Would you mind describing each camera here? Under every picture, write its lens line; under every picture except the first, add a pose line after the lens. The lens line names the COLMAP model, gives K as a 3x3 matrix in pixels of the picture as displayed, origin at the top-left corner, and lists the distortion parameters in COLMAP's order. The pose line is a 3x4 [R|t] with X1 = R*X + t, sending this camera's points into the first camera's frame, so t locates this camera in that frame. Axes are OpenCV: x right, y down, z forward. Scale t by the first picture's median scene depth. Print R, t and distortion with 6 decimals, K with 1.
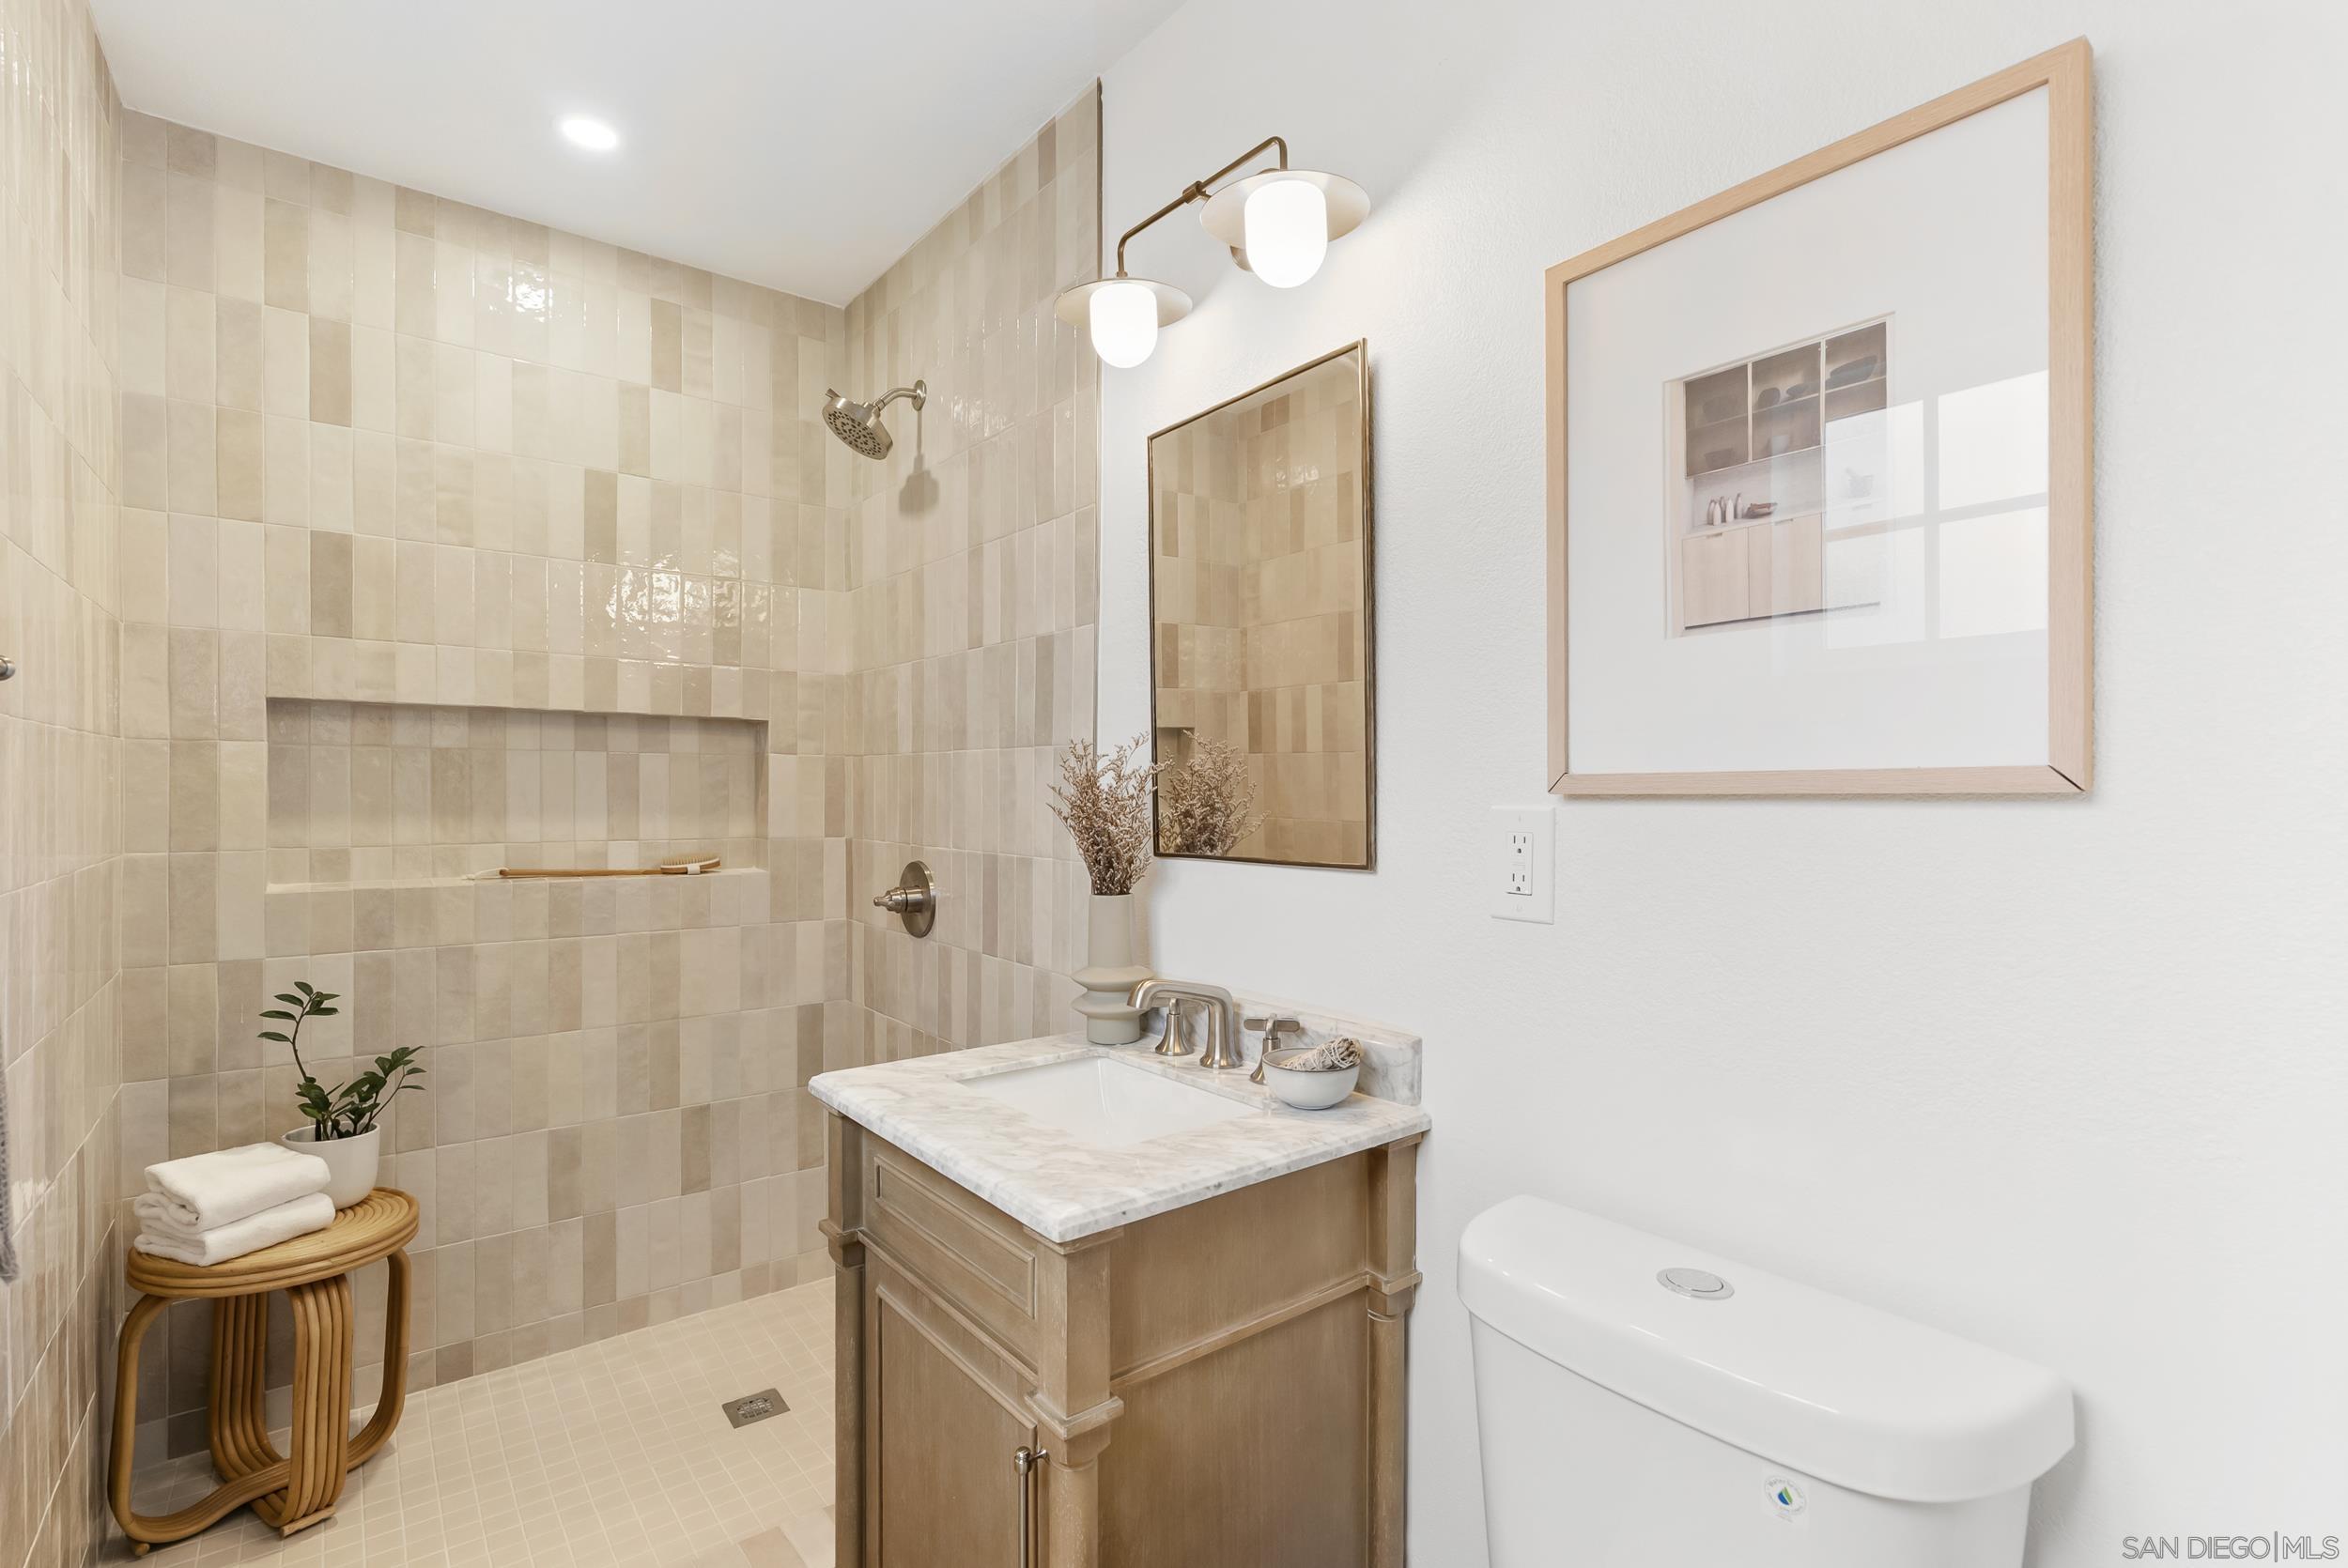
lens RADIAL K [[1090.5, 0, 1176.2], [0, 1090.5, 794.0], [0, 0, 1]] dist [-0.001527, -0.000281]
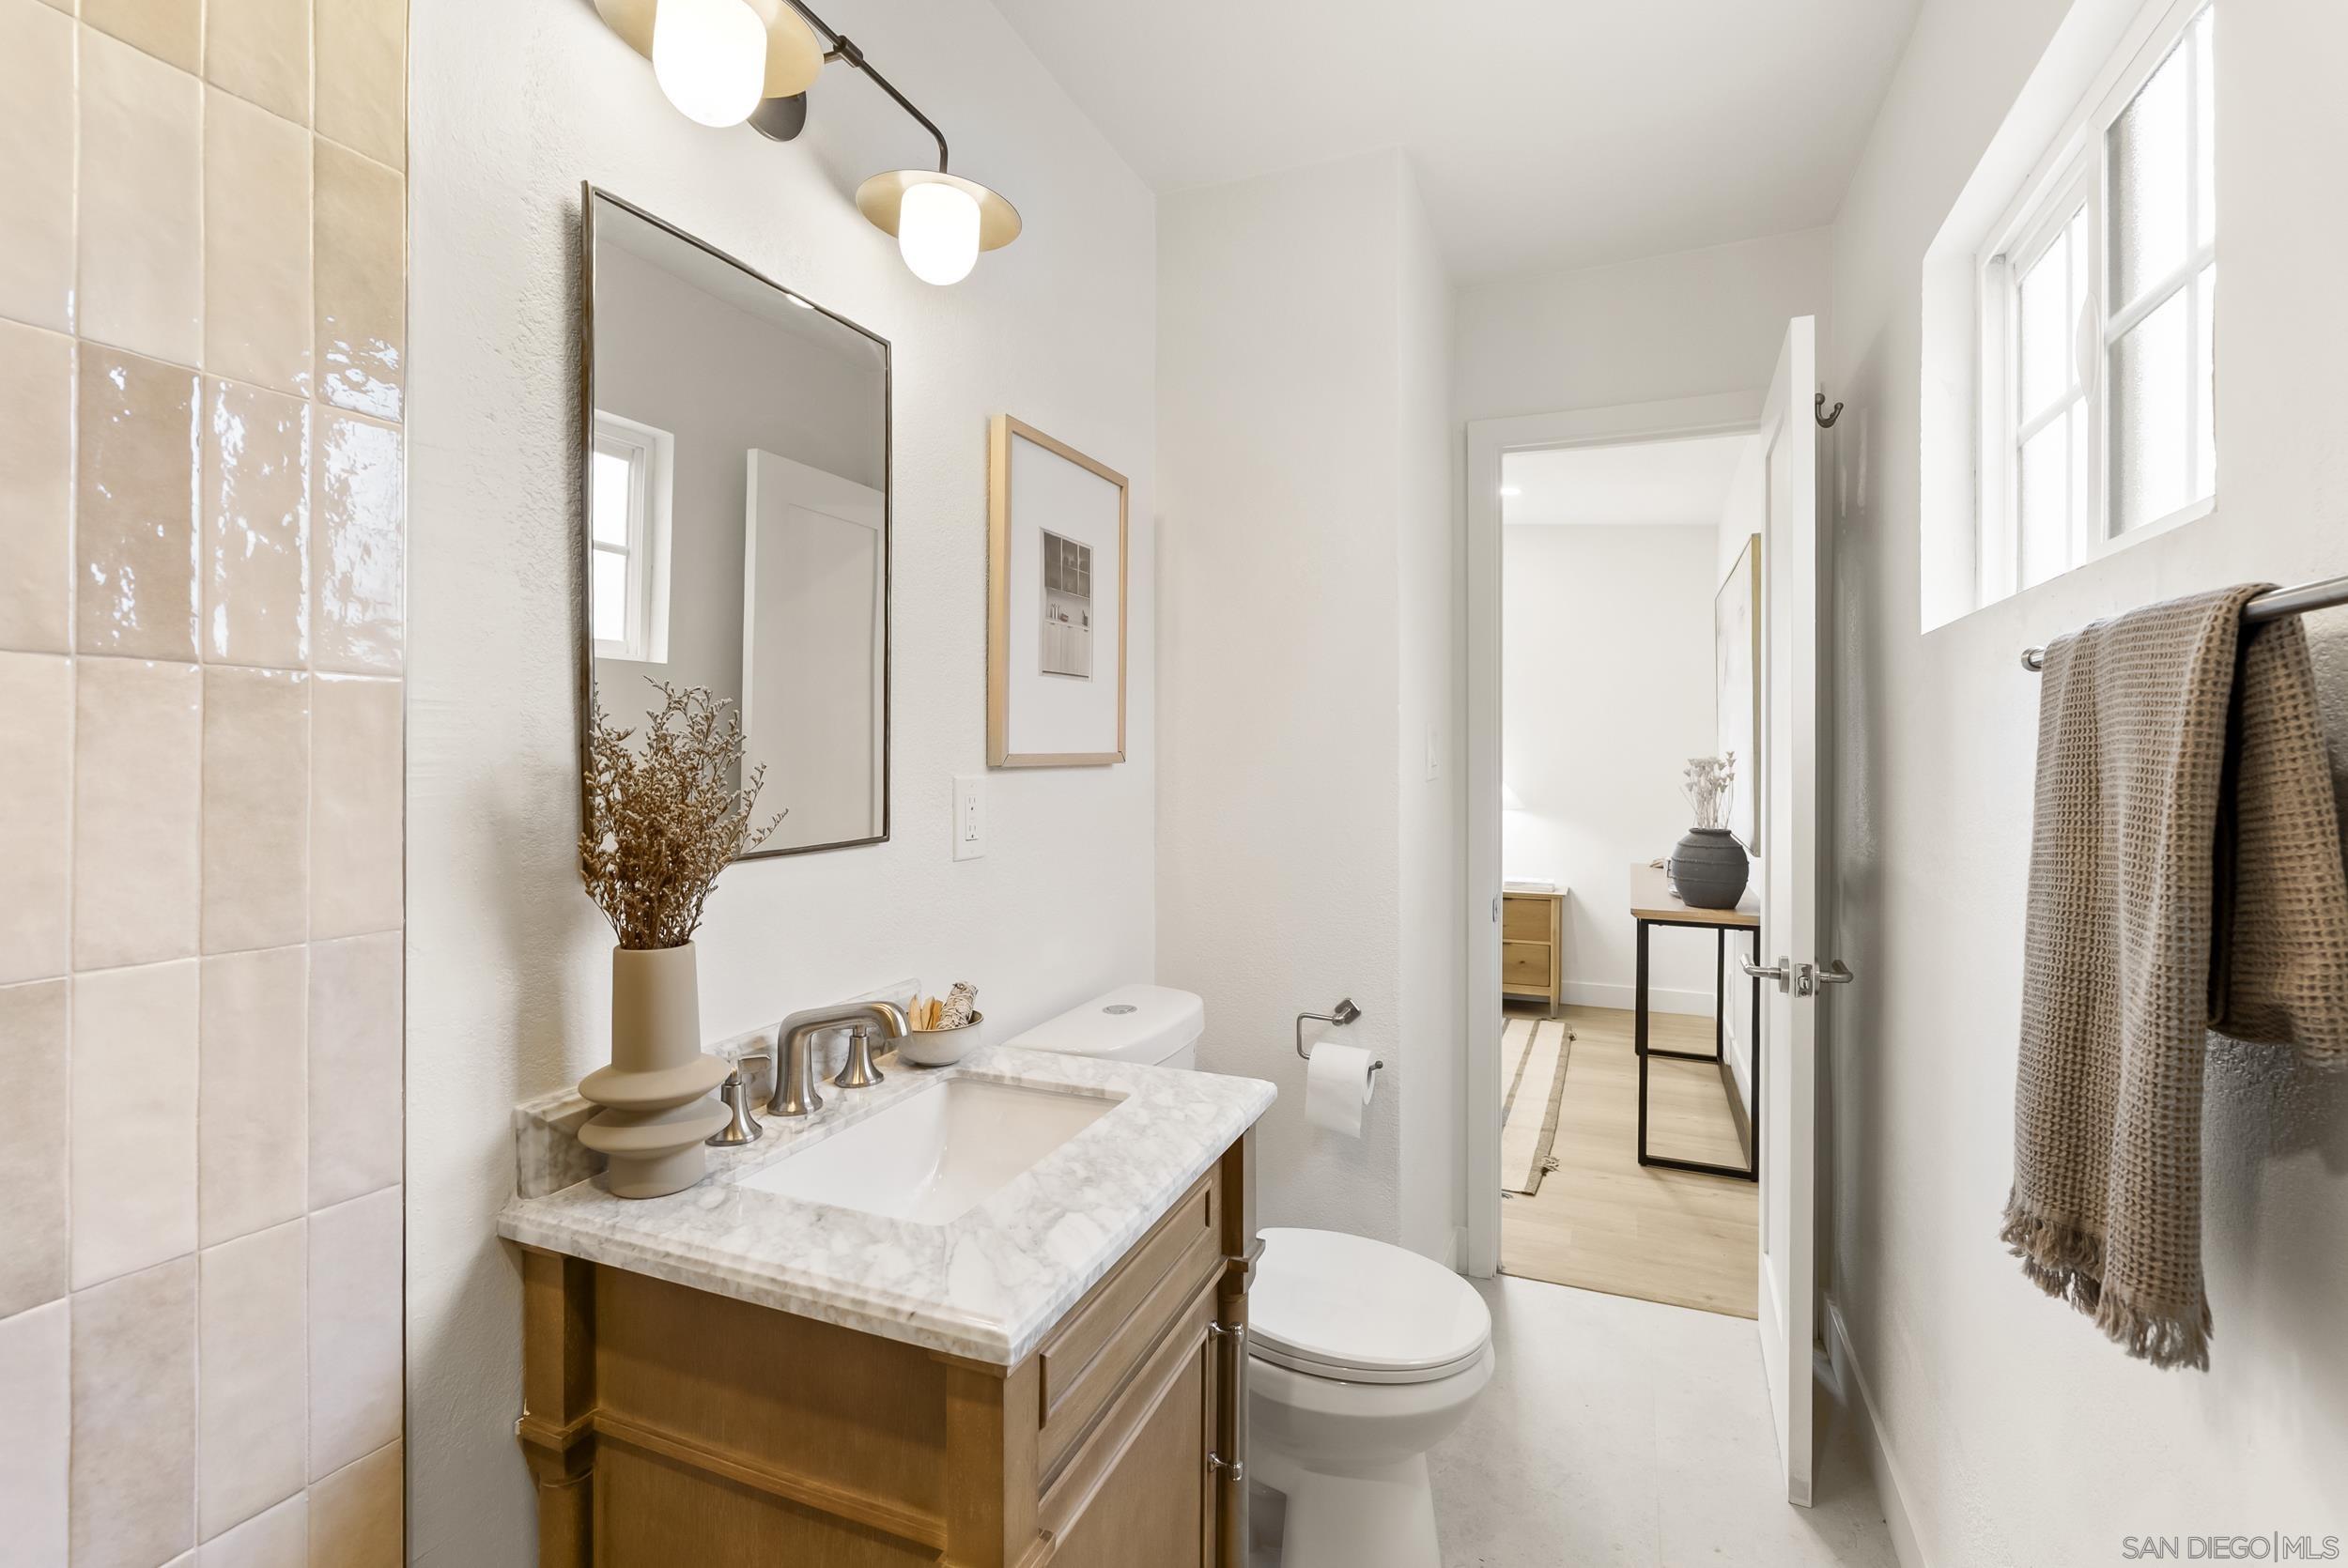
lens RADIAL K [[1086.5, 0, 1172.8], [0, 1086.5, 748.8], [0, 0, 1]] dist [-0.001477, -0.000252]
pose [[-0.491727, -0.000276, 0.870750, -1.015550], [-0.000915, 1.000000, -0.000199, -0.023970], [-0.870749, -0.000895, -0.491727, 1.465564]]
